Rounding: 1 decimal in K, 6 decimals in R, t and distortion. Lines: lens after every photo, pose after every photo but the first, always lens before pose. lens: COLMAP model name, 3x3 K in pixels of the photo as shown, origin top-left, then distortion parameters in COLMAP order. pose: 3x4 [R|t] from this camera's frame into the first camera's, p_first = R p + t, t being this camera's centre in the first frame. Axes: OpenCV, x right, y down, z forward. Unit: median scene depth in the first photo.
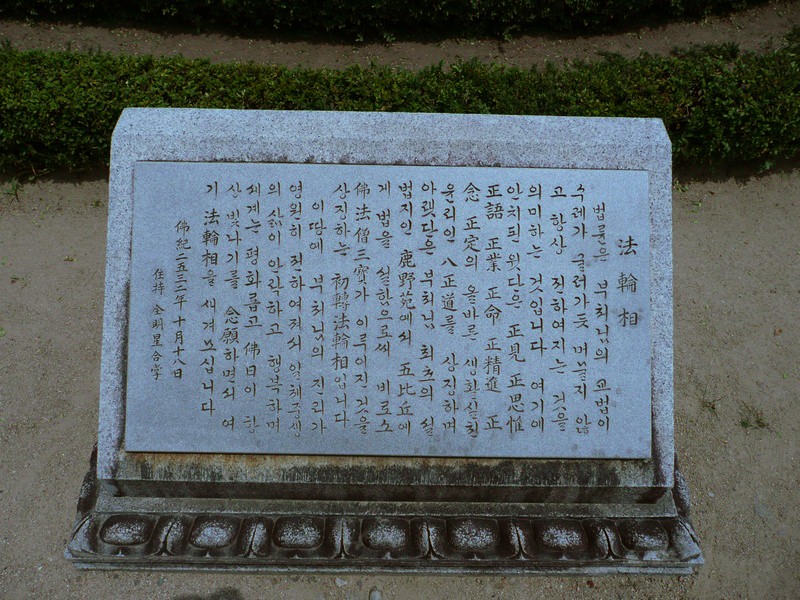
lens RADIAL K [[667.7, 0, 392.6], [0, 667.7, 302.0], [0, 0, 1]] dist [-0.021843, 0.006348]
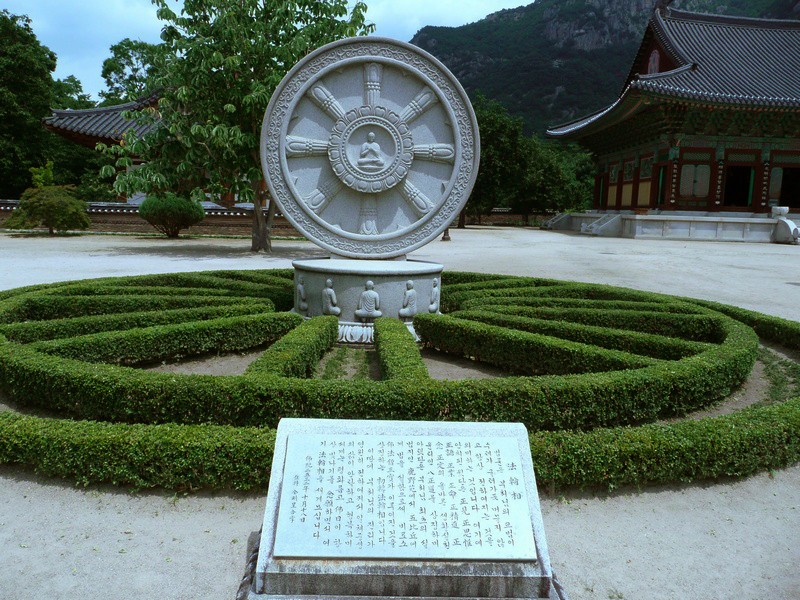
lens RADIAL K [[667.7, 0, 383.6], [0, 667.7, 302.1], [0, 0, 1]] dist [-0.021843, 0.006348]
pose [[0.999855, 0.006066, 0.015914, -0.107750], [0.006464, 0.729363, -0.684096, 1.023568], [-0.015757, 0.684100, 0.729218, -0.967509]]
